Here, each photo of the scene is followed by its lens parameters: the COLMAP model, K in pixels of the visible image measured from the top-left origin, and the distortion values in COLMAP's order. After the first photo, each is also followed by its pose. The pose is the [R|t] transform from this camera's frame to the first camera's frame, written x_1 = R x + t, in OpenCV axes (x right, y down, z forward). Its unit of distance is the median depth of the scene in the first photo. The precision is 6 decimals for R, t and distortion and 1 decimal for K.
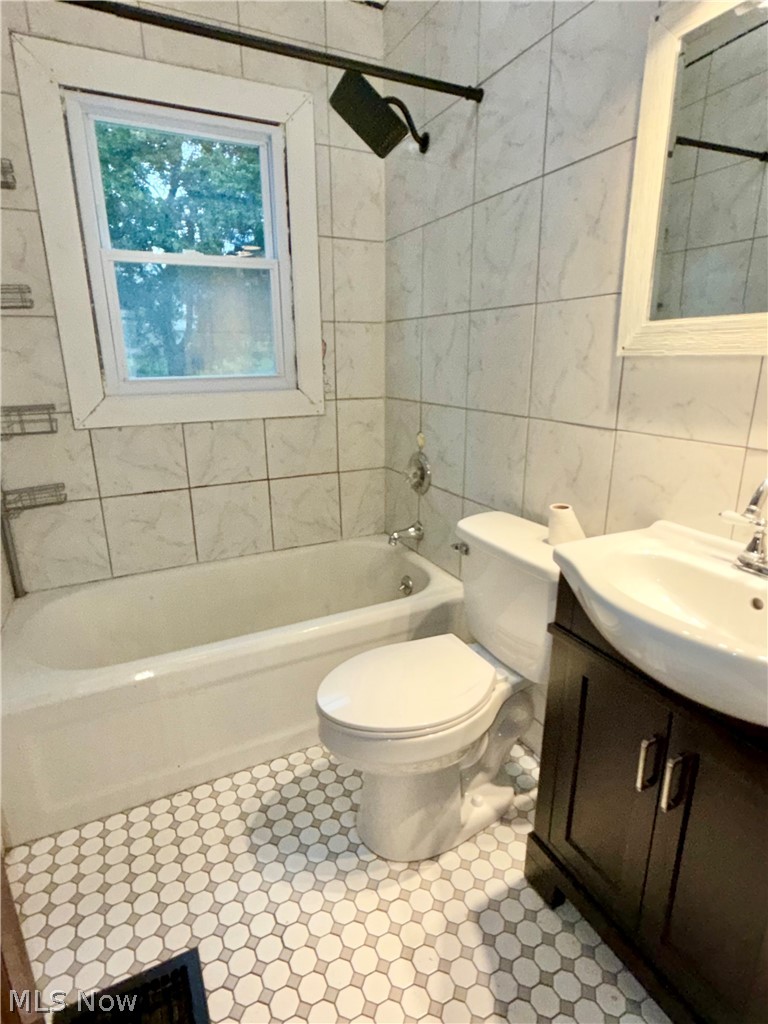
lens RADIAL K [[533.8, 0, 385.4], [0, 533.8, 508.7], [0, 0, 1]] dist [0.001260, -0.000947]
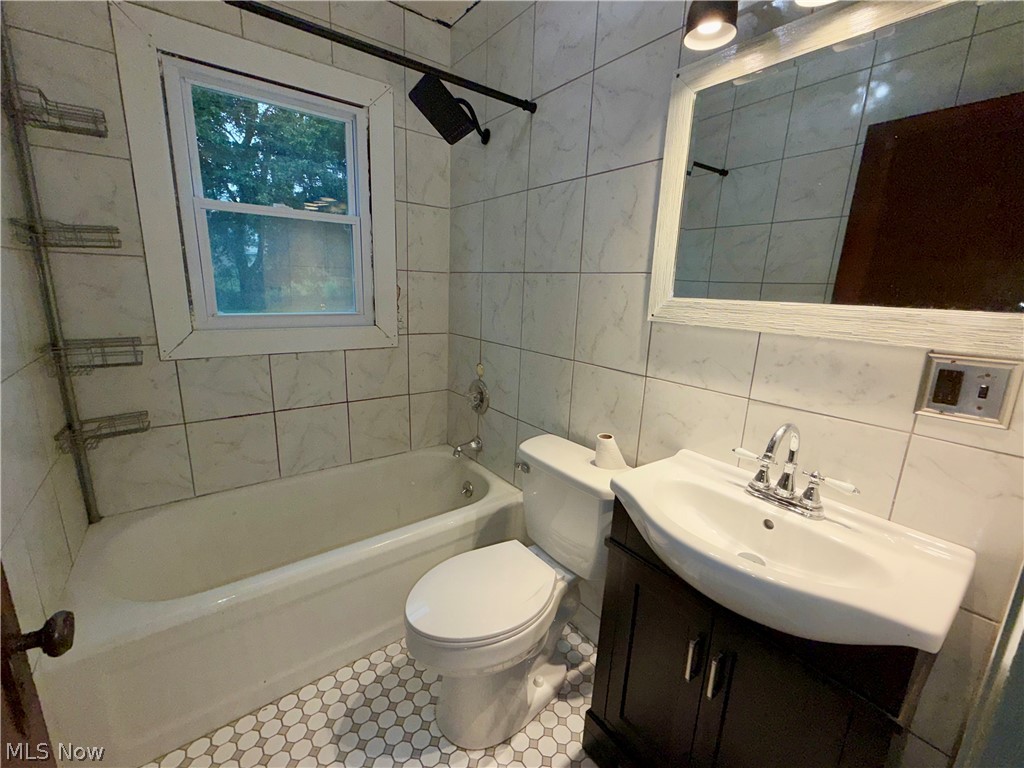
lens RADIAL K [[421.8, 0, 510.0], [0, 421.8, 384.9], [0, 0, 1]] dist [-0.000092, -0.000352]
pose [[0.982086, 0.002486, 0.188419, -0.062124], [0.006494, 0.998872, -0.047028, -0.062391], [-0.188324, 0.047409, 0.980962, 0.051030]]
